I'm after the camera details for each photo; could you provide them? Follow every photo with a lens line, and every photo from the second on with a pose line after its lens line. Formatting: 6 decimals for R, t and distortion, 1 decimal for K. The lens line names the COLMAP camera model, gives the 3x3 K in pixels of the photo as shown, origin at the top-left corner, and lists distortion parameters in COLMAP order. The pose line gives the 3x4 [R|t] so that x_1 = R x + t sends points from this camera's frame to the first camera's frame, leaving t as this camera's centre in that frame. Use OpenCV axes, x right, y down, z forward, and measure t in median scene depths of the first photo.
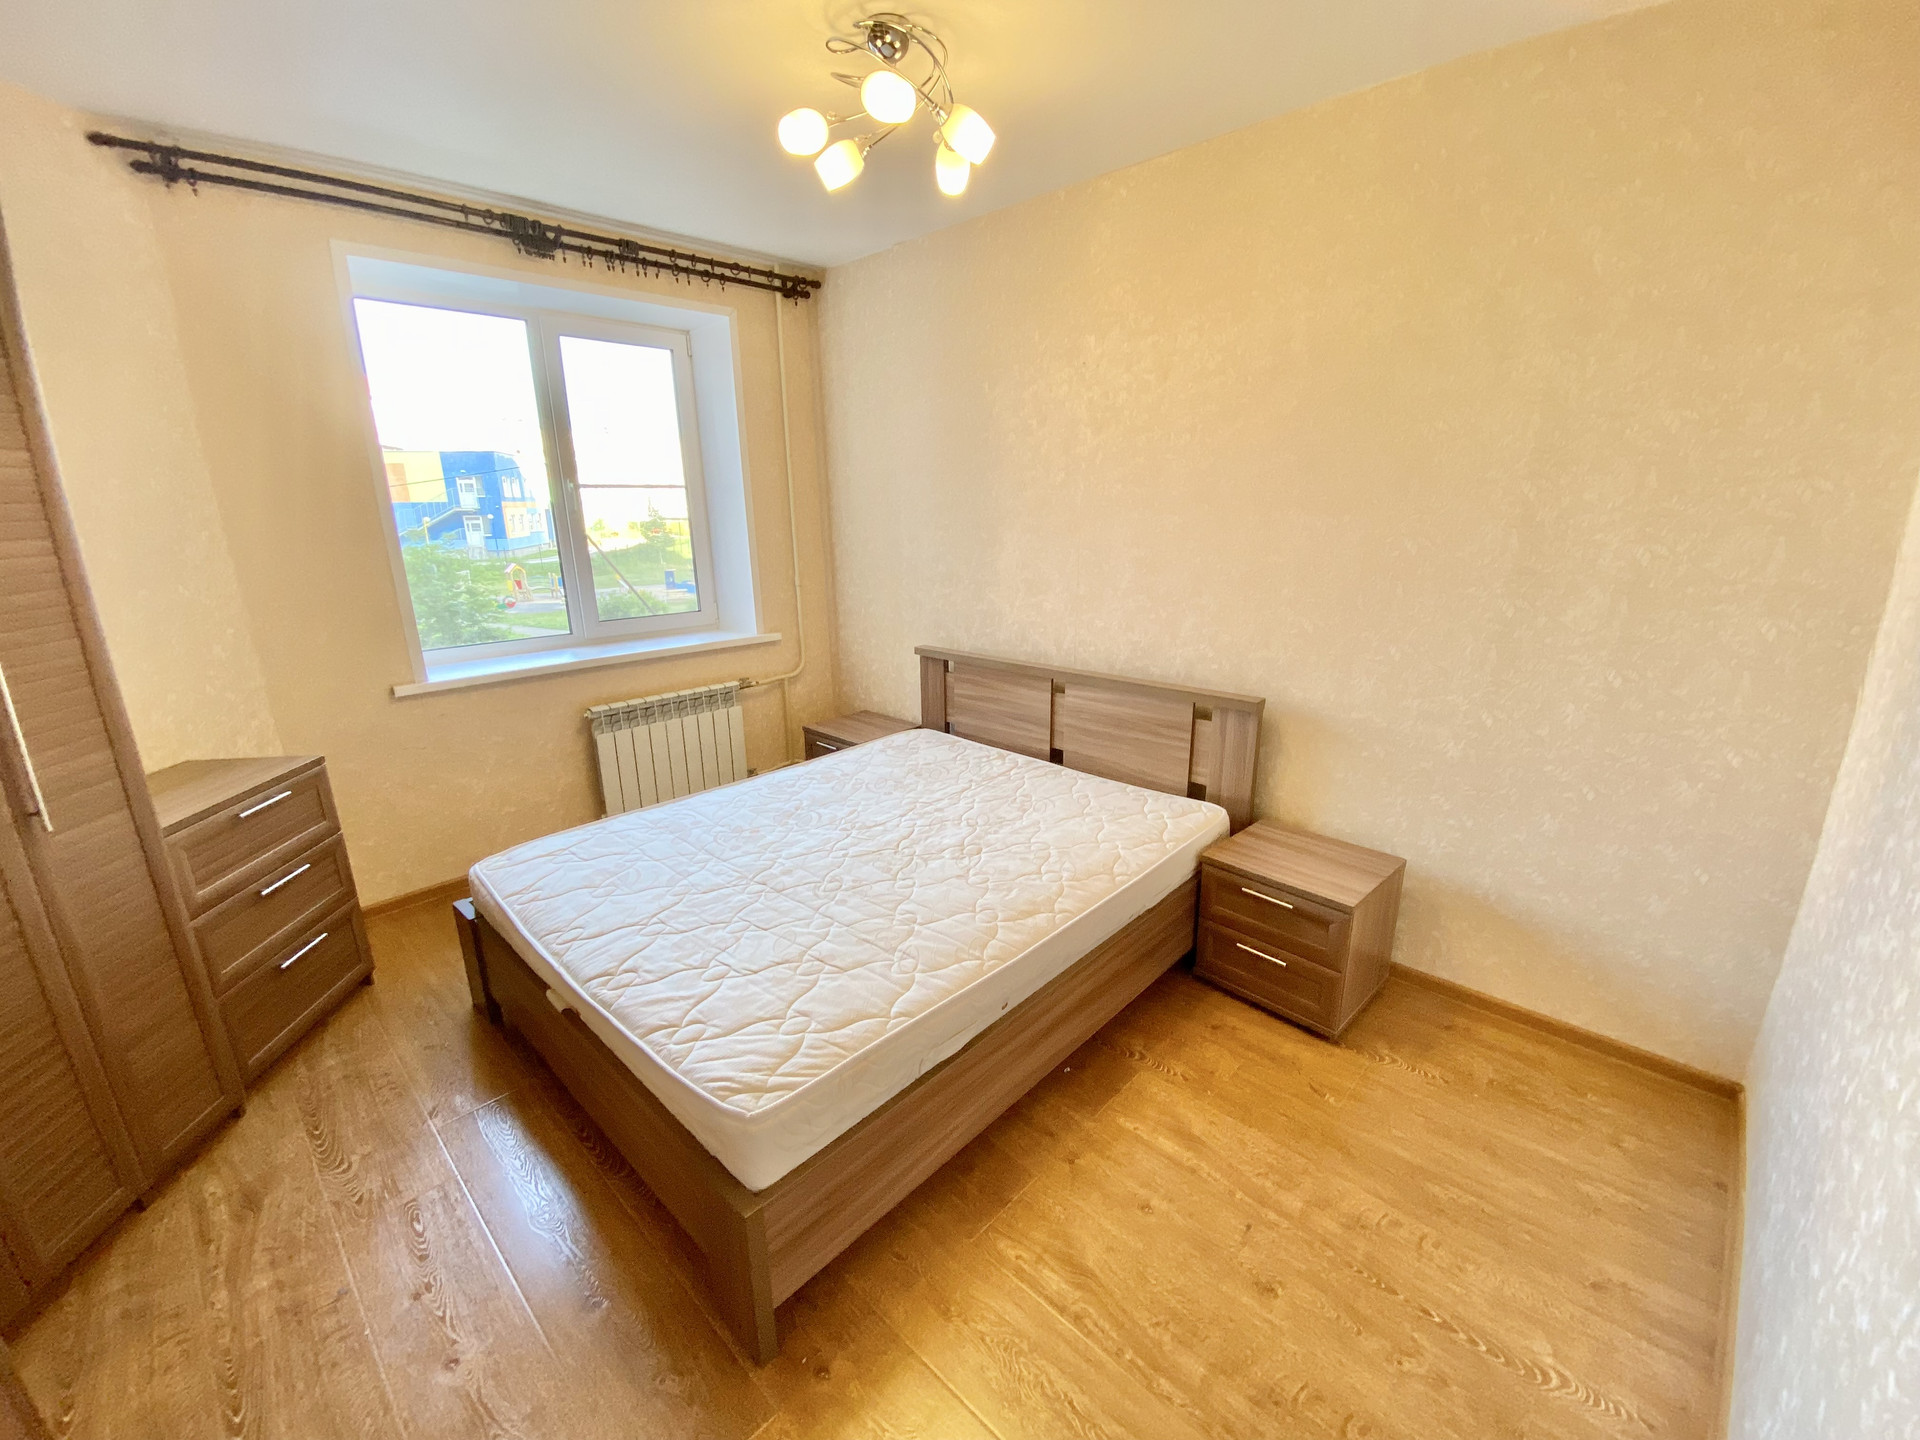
lens RADIAL K [[779.7, 0, 957.0], [0, 779.7, 722.8], [0, 0, 1]] dist [0.043013, -0.031962]
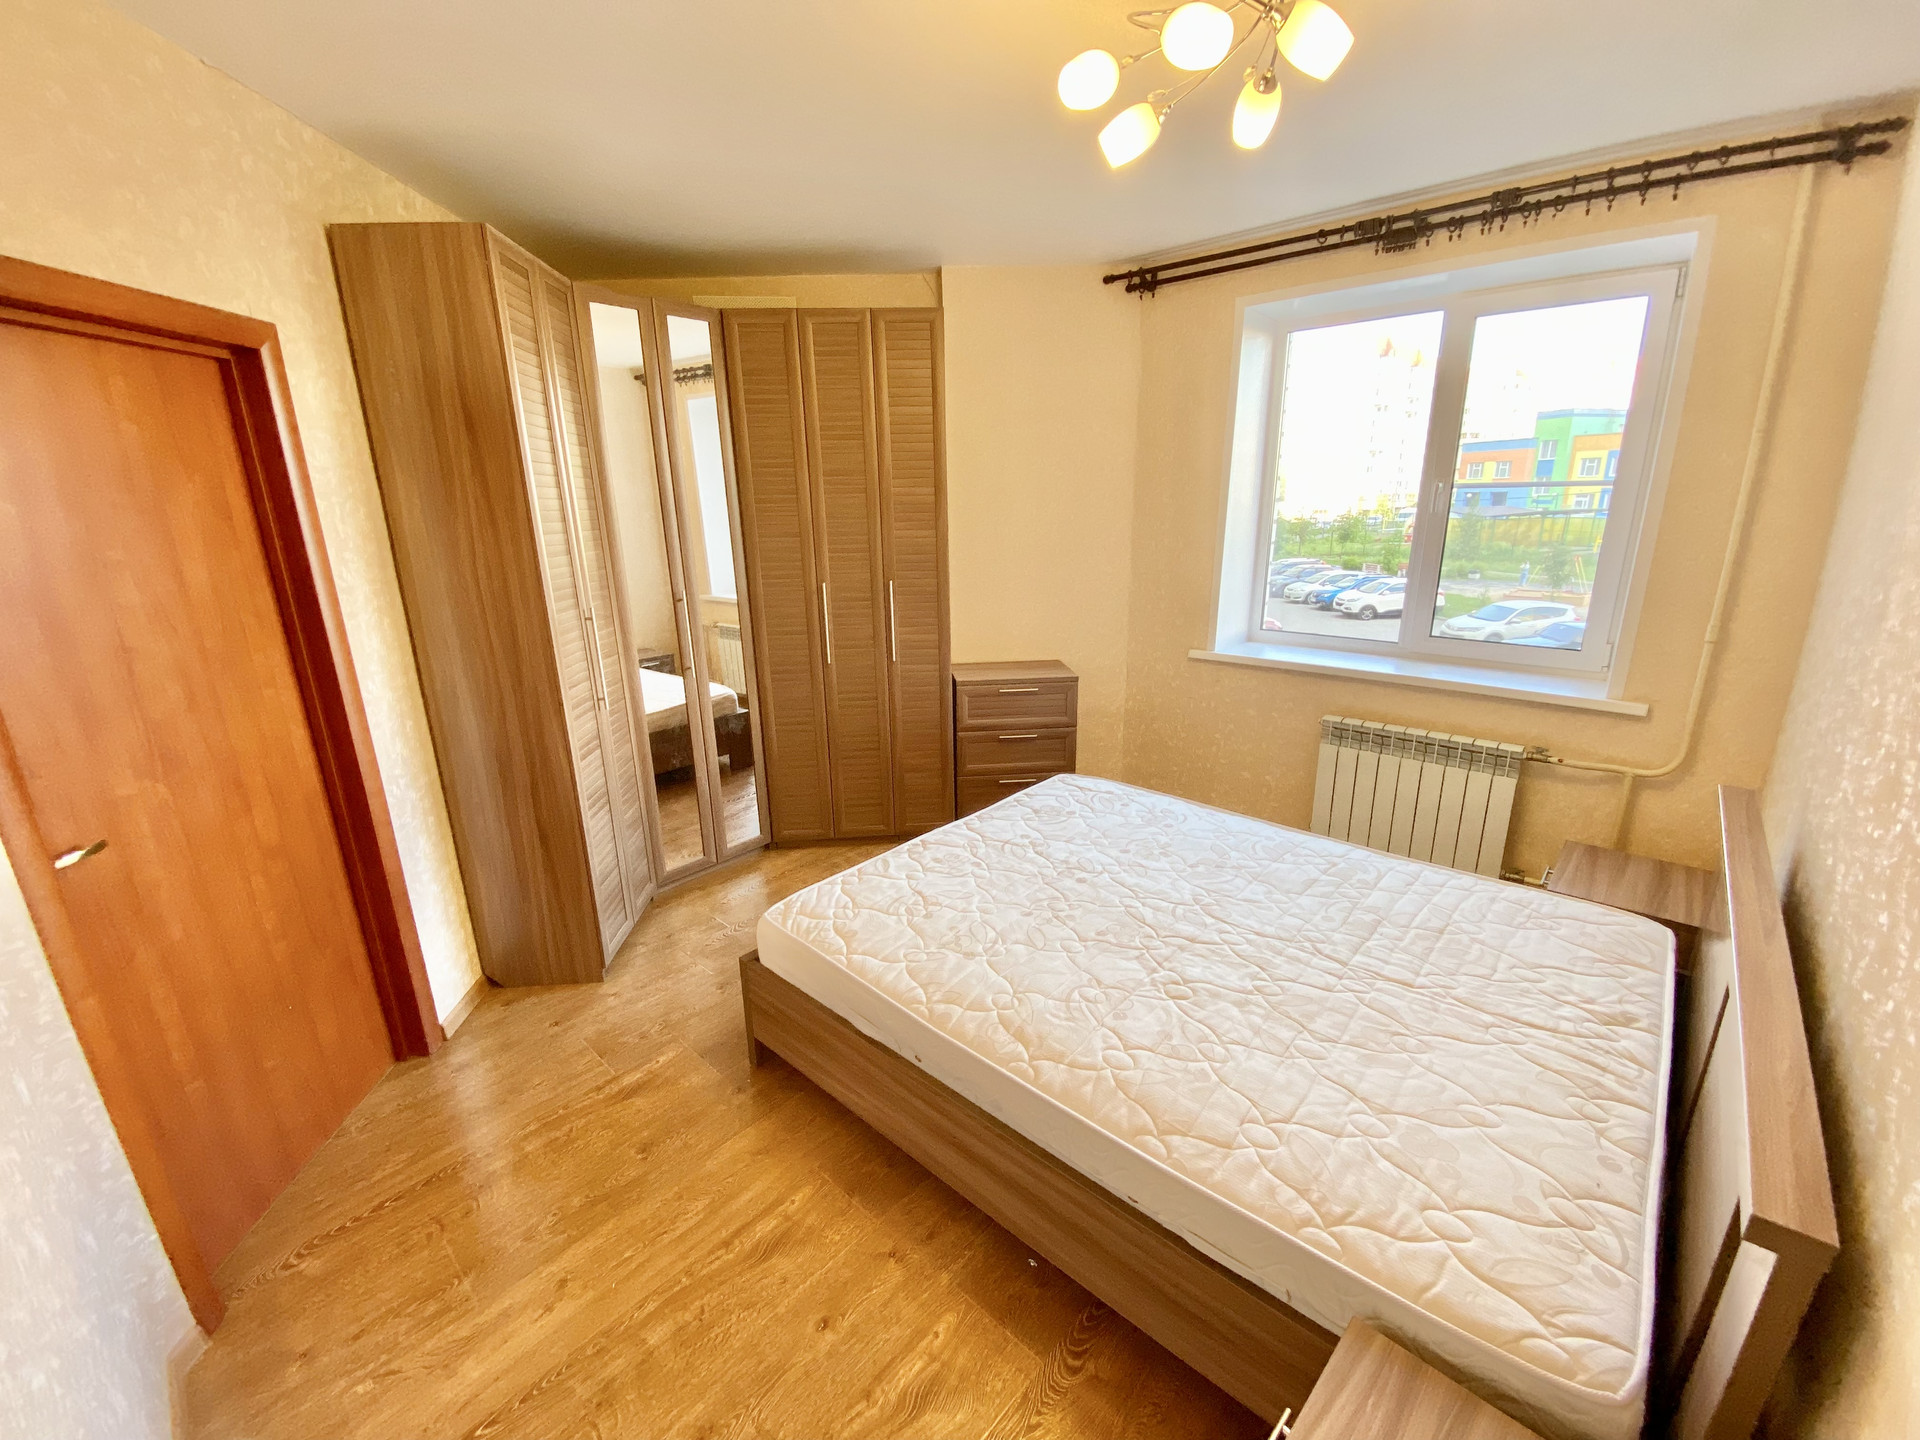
lens RADIAL K [[779.7, 0, 957.0], [0, 779.7, 722.8], [0, 0, 1]] dist [0.043013, -0.031962]
pose [[0.024163, 0.292044, -0.956100, 0.603746], [-0.256859, 0.926086, 0.276385, -0.211019], [0.966147, 0.238904, 0.097391, 0.592314]]
